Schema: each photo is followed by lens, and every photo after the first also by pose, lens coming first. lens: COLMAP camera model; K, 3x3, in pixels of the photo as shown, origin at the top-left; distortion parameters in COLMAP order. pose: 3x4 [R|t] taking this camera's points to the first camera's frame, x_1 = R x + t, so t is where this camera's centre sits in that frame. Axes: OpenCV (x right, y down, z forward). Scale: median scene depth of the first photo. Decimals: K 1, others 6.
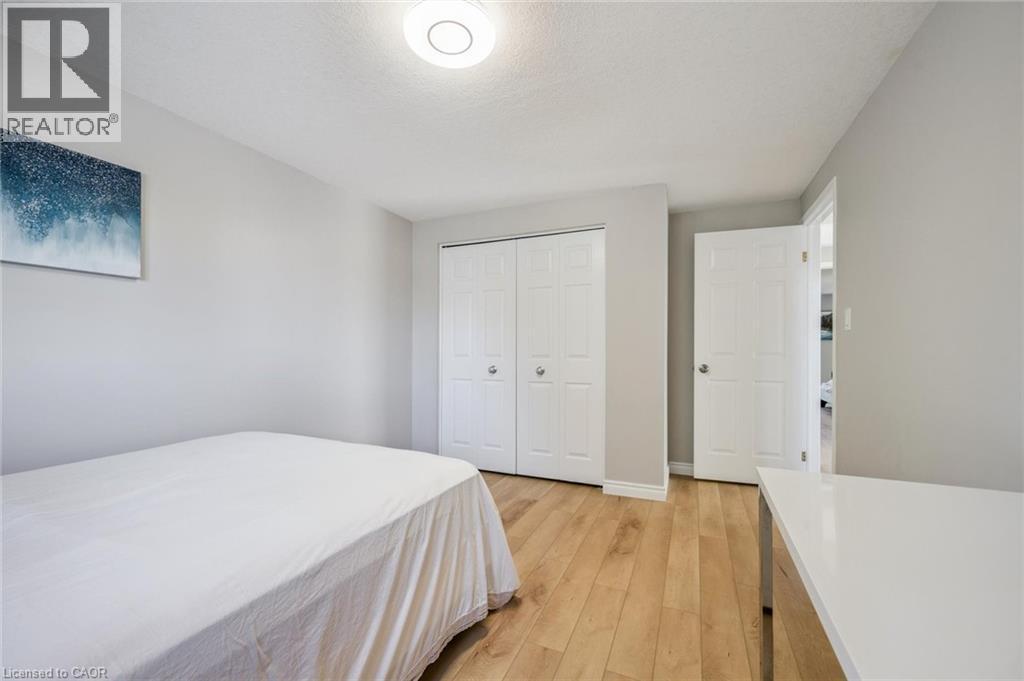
lens RADIAL K [[401.6, 0, 513.4], [0, 401.6, 343.1], [0, 0, 1]] dist [0.000664, -0.000109]
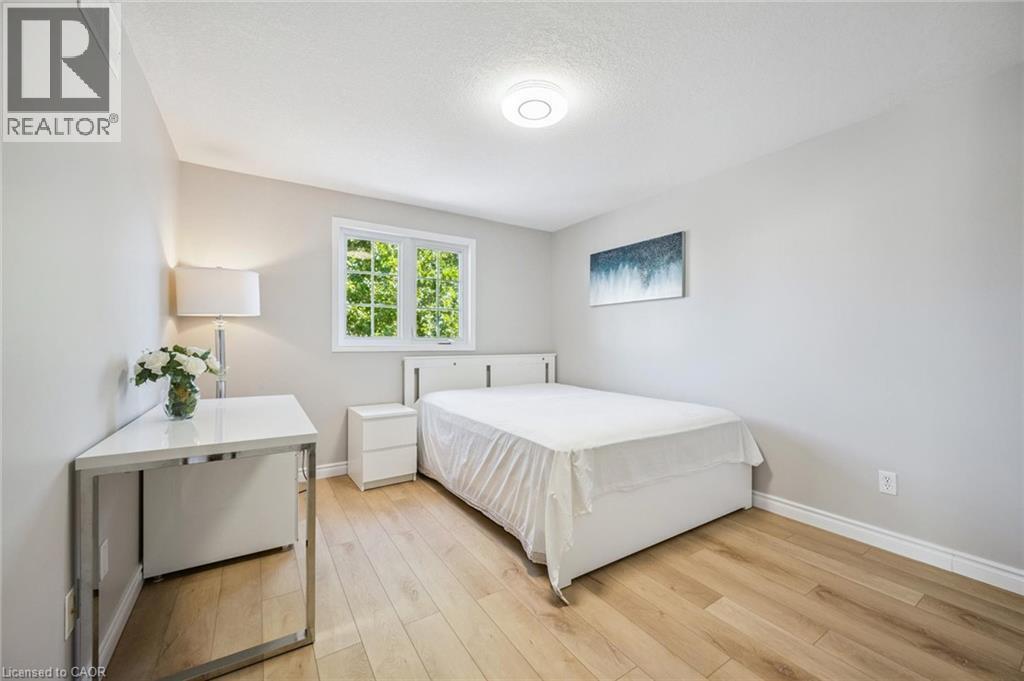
lens RADIAL K [[401.6, 0, 513.4], [0, 401.6, 343.1], [0, 0, 1]] dist [0.000664, -0.000109]
pose [[-0.545517, -0.007867, -0.838063, 0.851786], [-0.001234, 0.999962, -0.008584, 0.041742], [0.838099, -0.003648, -0.545507, 1.421025]]
